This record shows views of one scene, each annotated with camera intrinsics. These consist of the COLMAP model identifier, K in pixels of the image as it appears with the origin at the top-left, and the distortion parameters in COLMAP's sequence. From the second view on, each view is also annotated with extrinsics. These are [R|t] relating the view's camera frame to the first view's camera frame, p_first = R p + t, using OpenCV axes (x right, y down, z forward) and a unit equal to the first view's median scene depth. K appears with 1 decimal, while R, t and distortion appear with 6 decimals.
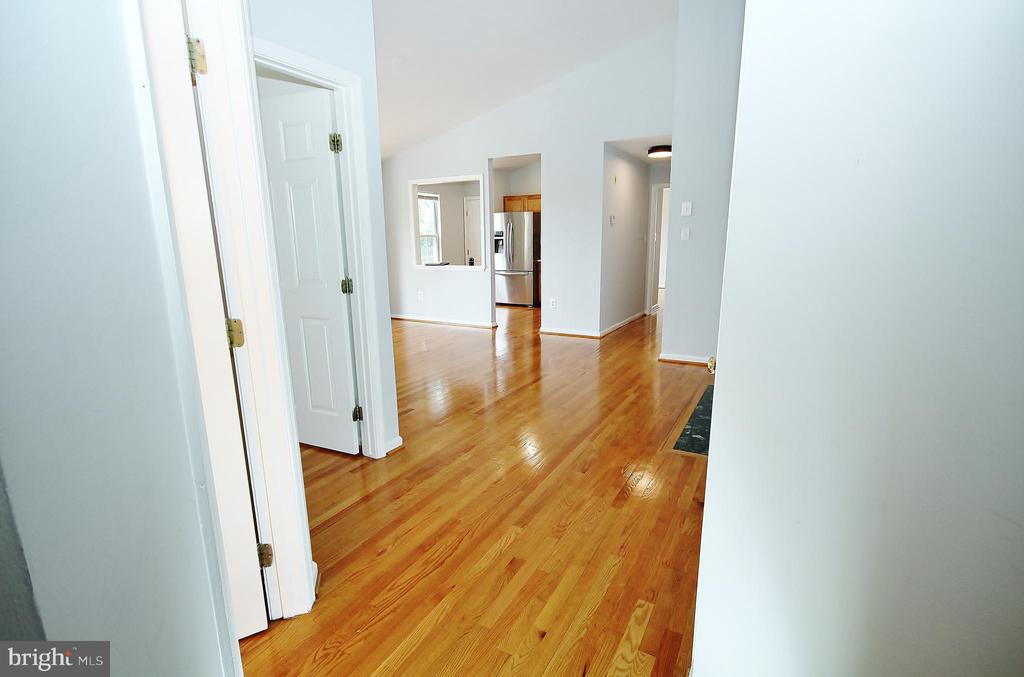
lens RADIAL K [[482.0, 0, 514.0], [0, 482.0, 342.7], [0, 0, 1]] dist [-0.000067, -0.001190]
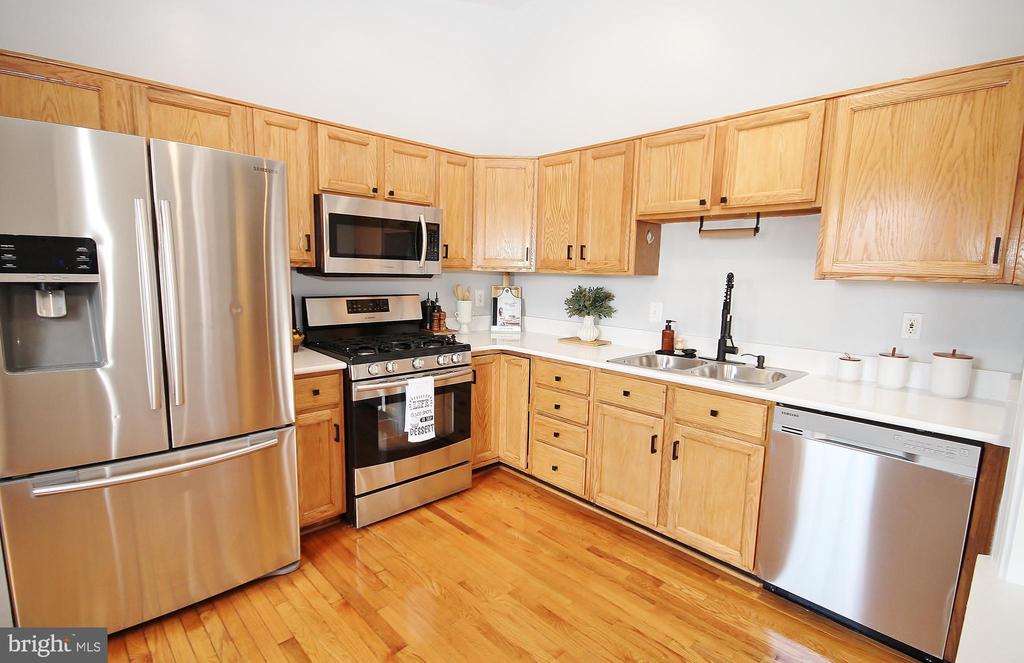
lens RADIAL K [[487.2, 0, 513.6], [0, 487.2, 335.2], [0, 0, 1]] dist [0.001021, 0.000146]
pose [[0.290300, -0.110674, 0.950514, -0.143618], [0.177116, 0.982342, 0.060286, -0.182485], [-0.940402, 0.150850, 0.304776, 0.816695]]
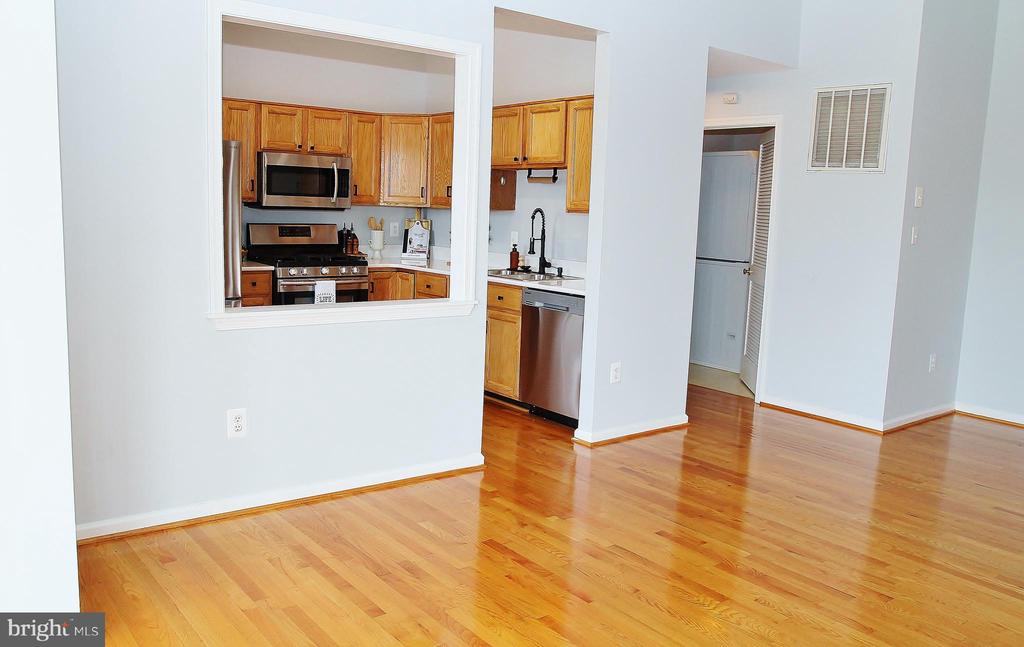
lens RADIAL K [[835.4, 0, 512.0], [0, 835.4, 323.5], [0, 0, 1]] dist [-0.074831, 0.003935]
pose [[0.381470, -0.106382, 0.918239, -0.462418], [0.157472, 0.986314, 0.048850, -0.125670], [-0.910870, 0.125962, 0.393001, 0.556862]]
